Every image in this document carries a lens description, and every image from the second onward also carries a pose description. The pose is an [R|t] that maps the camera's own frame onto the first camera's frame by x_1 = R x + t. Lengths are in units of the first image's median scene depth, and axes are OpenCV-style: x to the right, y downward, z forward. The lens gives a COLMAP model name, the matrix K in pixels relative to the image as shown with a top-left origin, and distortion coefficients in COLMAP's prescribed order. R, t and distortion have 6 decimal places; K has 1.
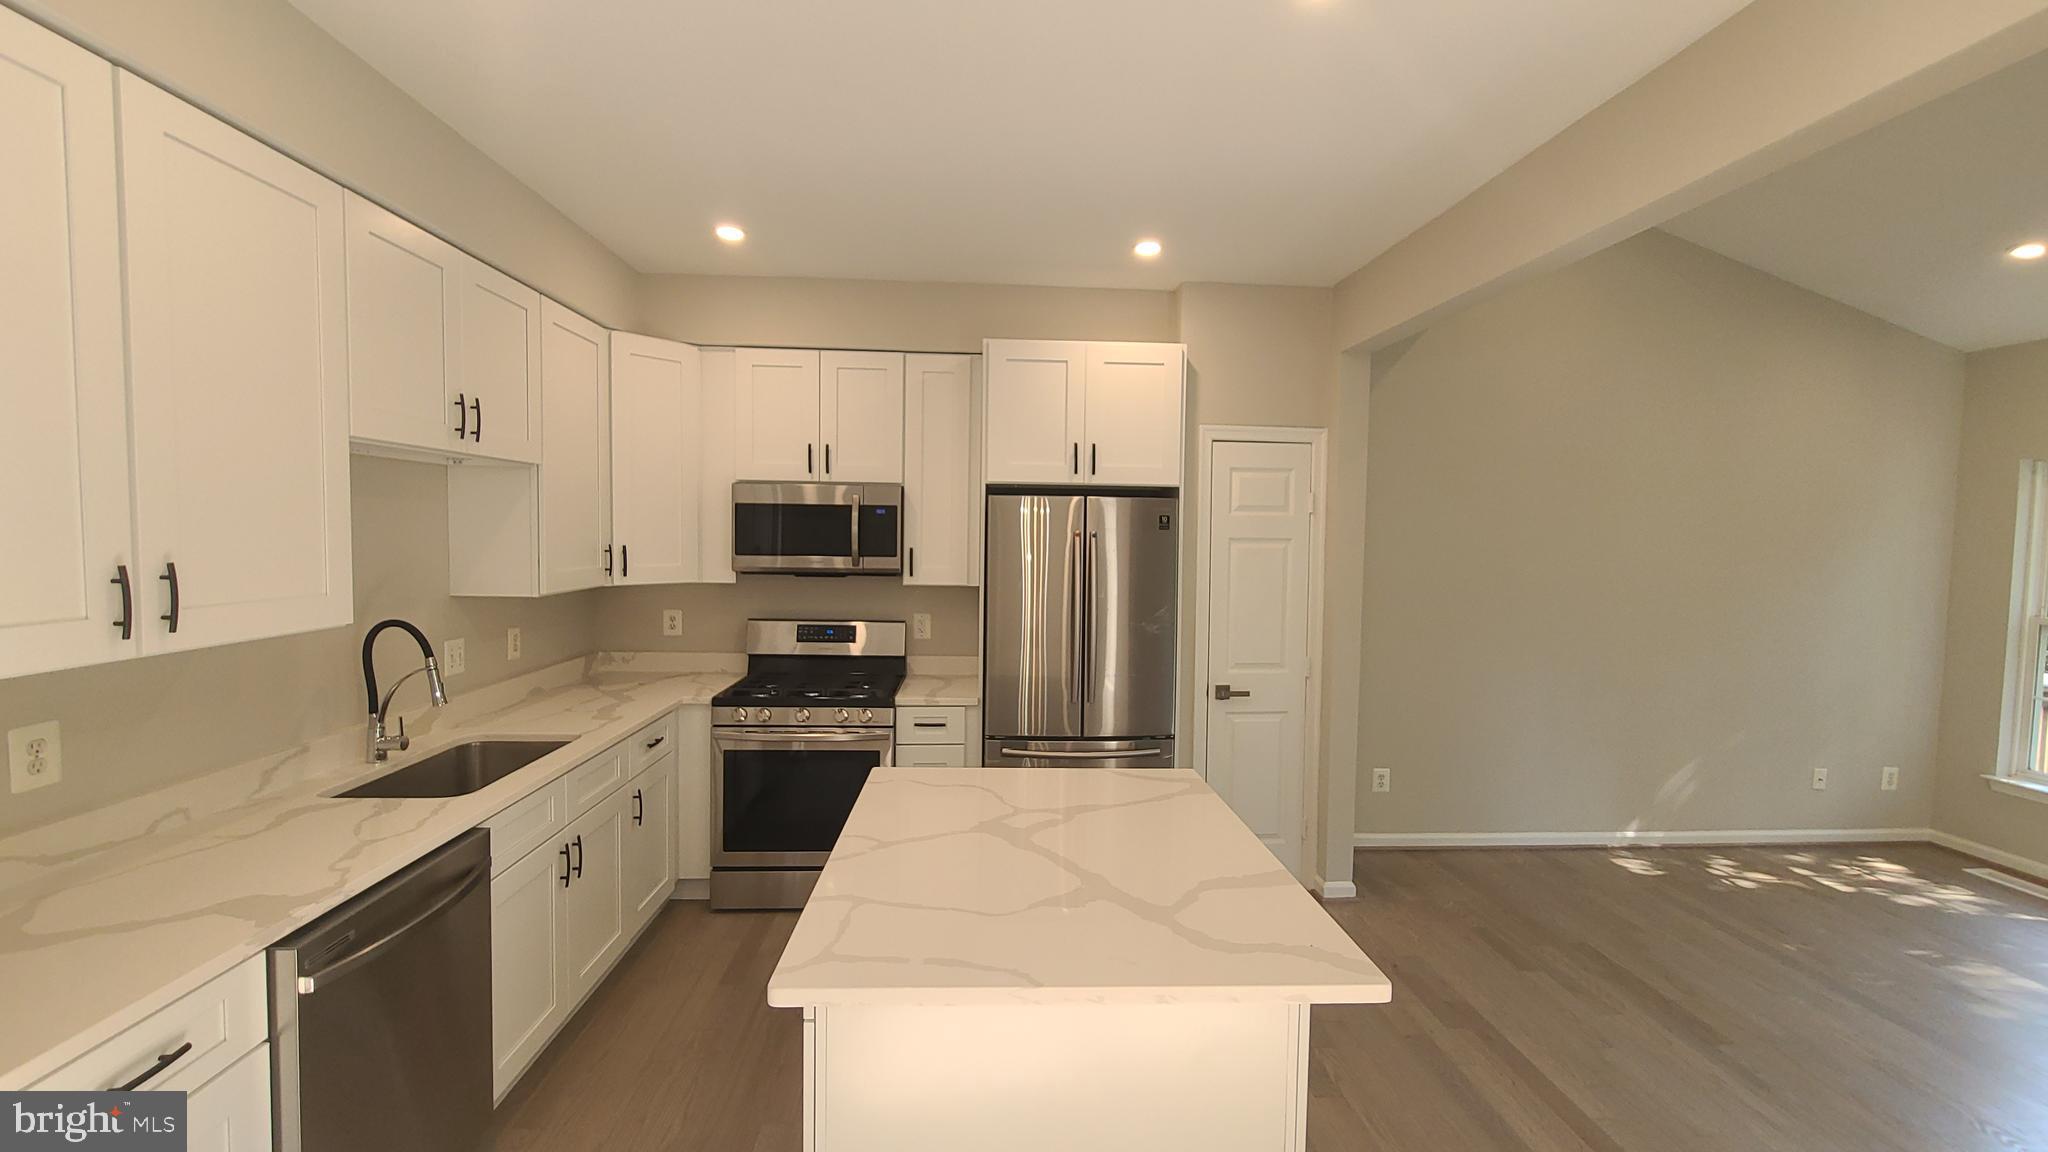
lens RADIAL K [[836.4, 0, 1020.6], [0, 836.4, 575.6], [0, 0, 1]] dist [-0.002527, 0.000370]
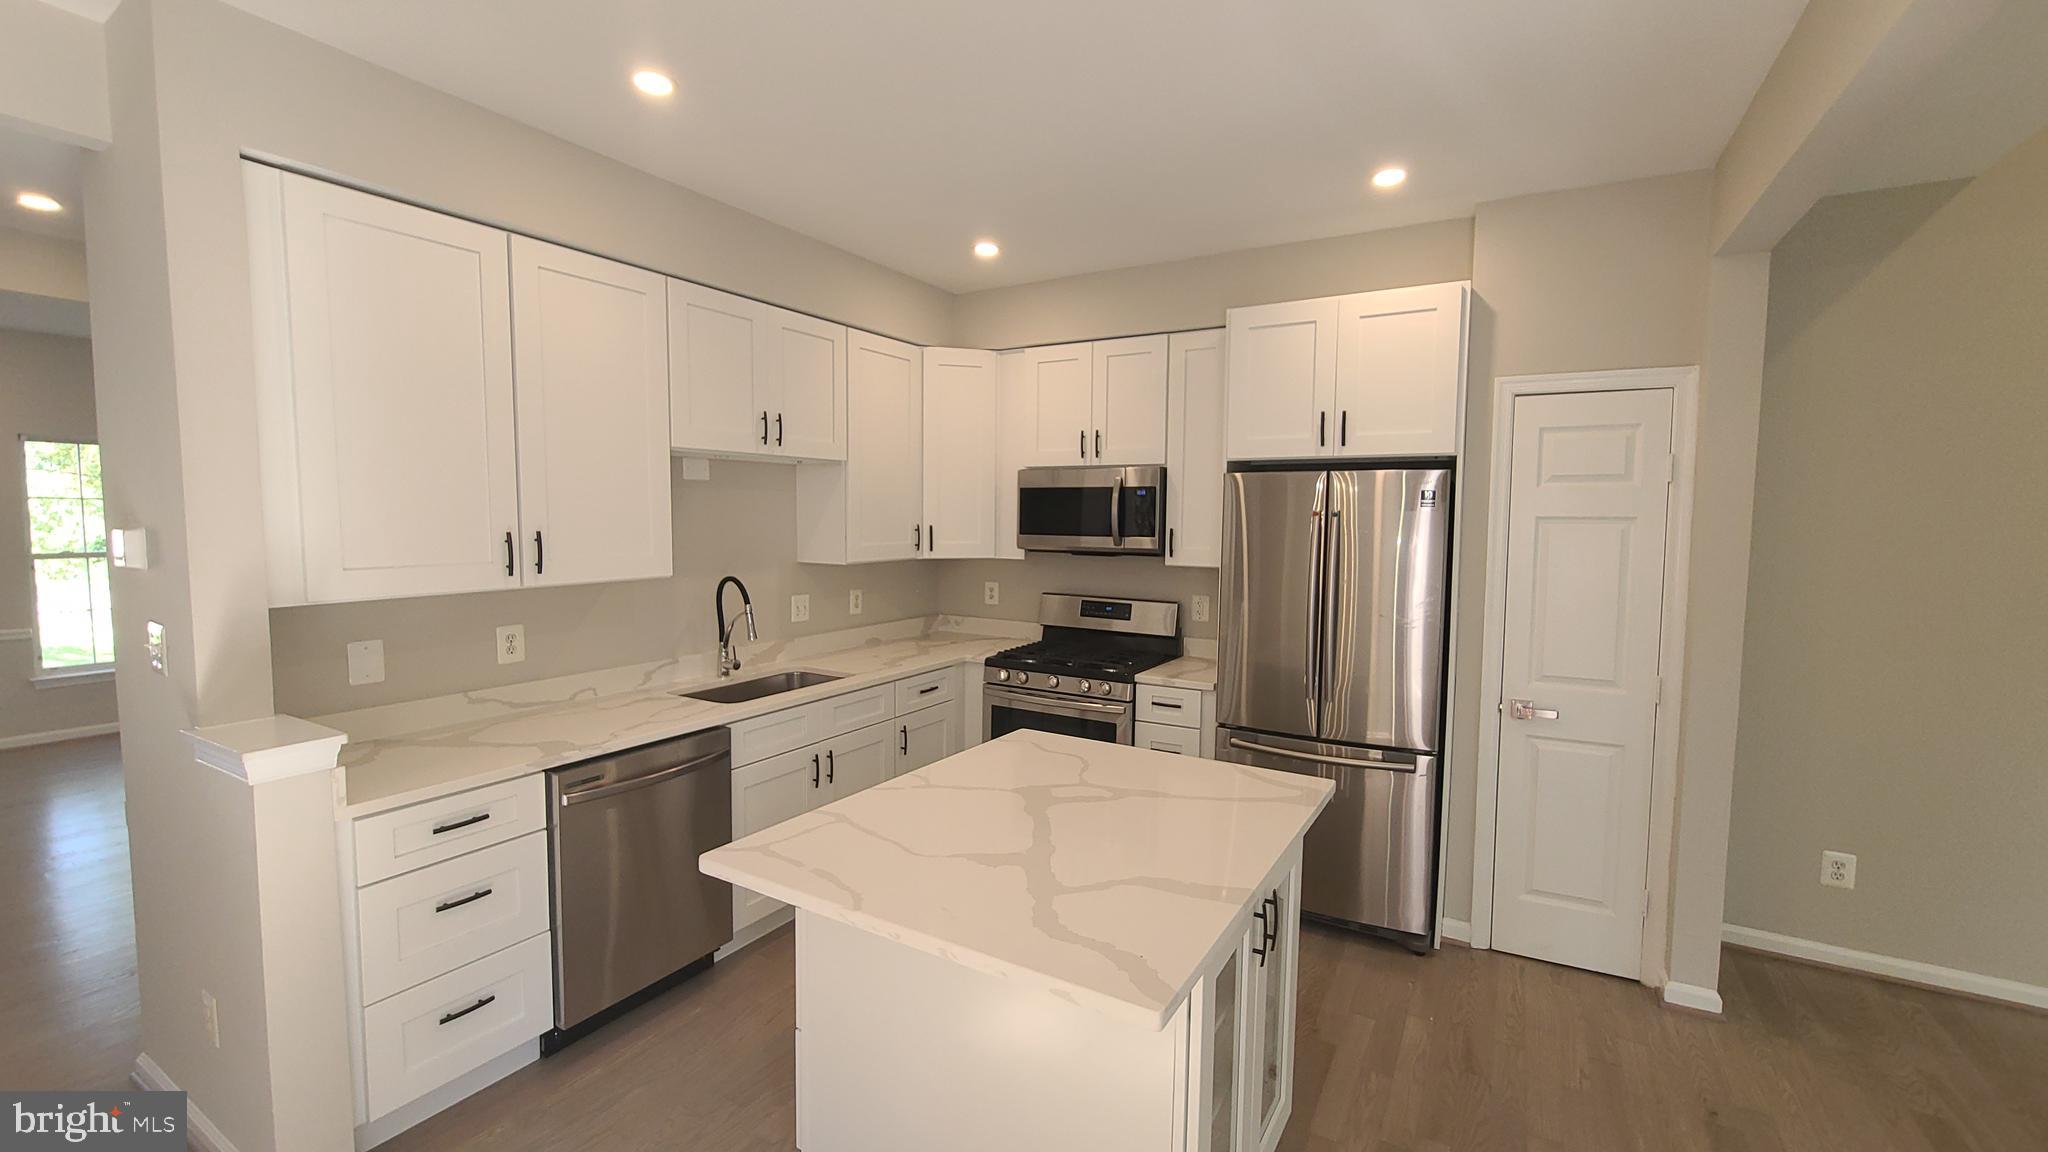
lens RADIAL K [[836.4, 0, 1021.7], [0, 836.4, 576.4], [0, 0, 1]] dist [-0.002527, 0.000370]
pose [[0.830801, 0.033759, -0.555545, 0.289977], [-0.024285, 0.999407, 0.024414, 0.004256], [0.556040, -0.006792, 0.831128, 0.069609]]
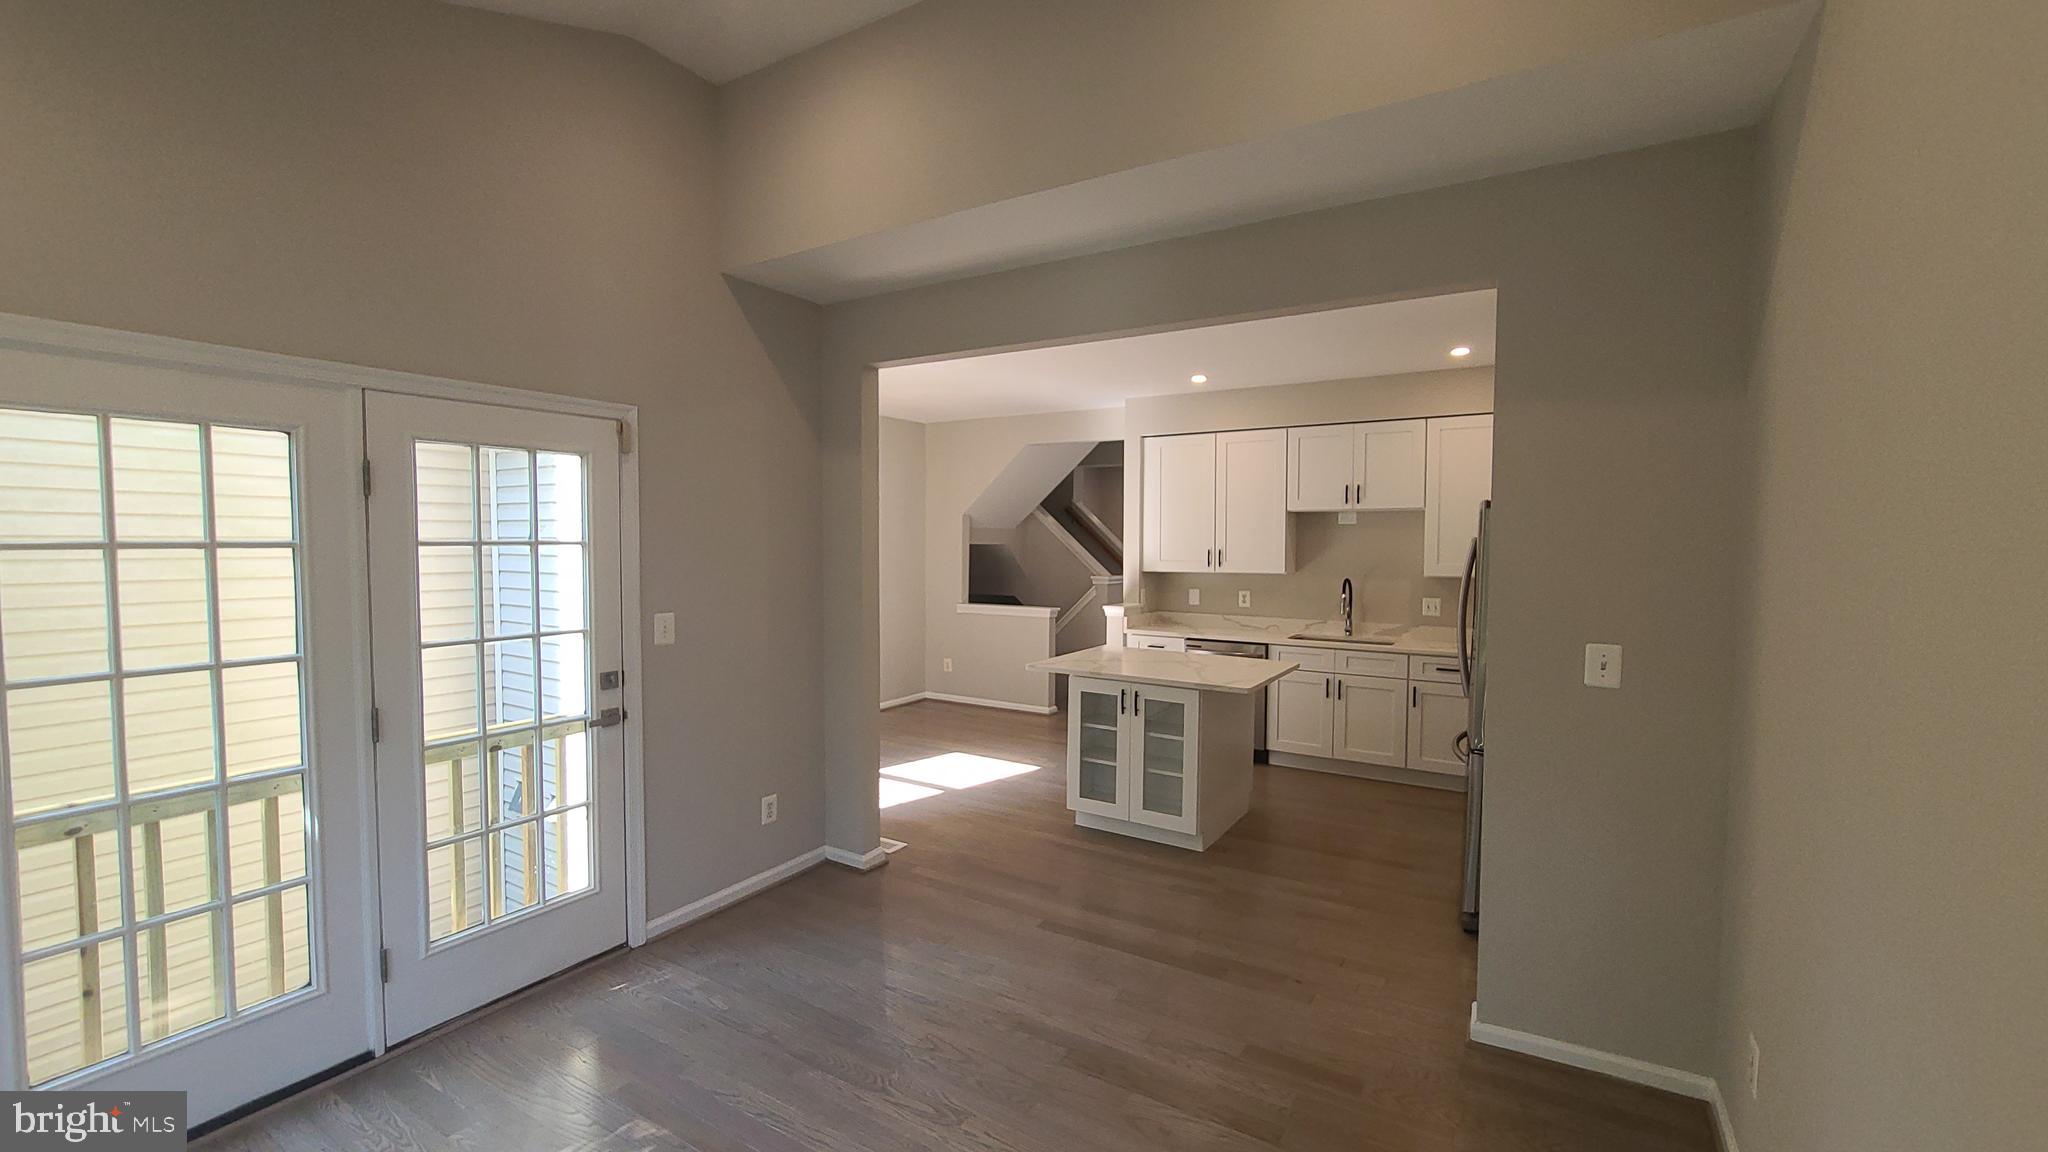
lens RADIAL K [[836.4, 0, 1020.5], [0, 836.4, 577.4], [0, 0, 1]] dist [-0.002527, 0.000370]
pose [[-0.574315, 0.018808, -0.818419, 1.213101], [-0.054491, 0.996641, 0.061141, -0.032292], [0.816819, 0.079711, -0.571361, 1.077653]]
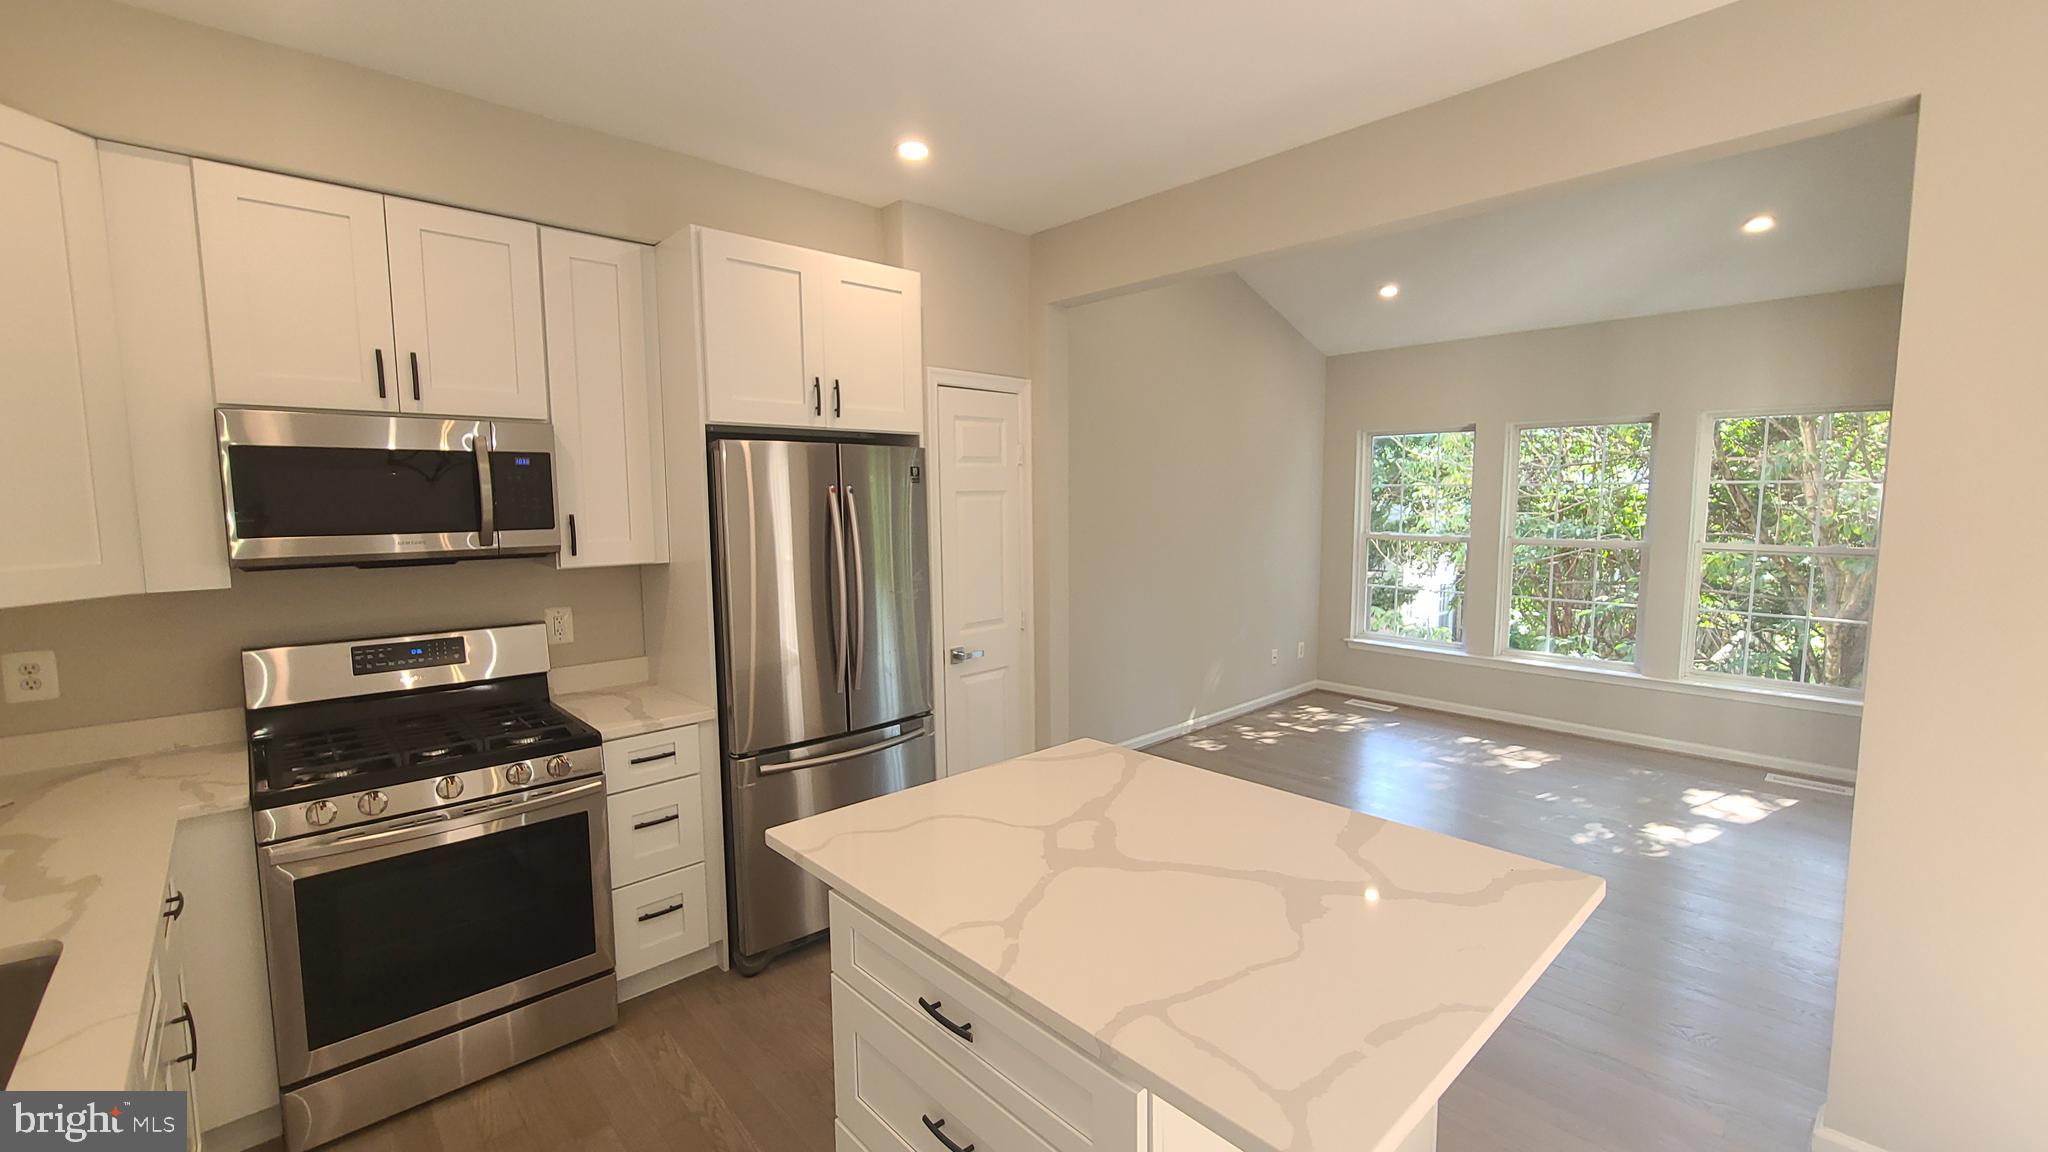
lens RADIAL K [[836.4, 0, 1022.0], [0, 836.4, 577.8], [0, 0, 1]] dist [-0.002527, 0.000370]
pose [[0.767343, -0.084177, 0.635688, -0.300196], [0.051566, 0.996236, 0.069674, -0.010275], [-0.639160, -0.020684, 0.768796, 0.235885]]
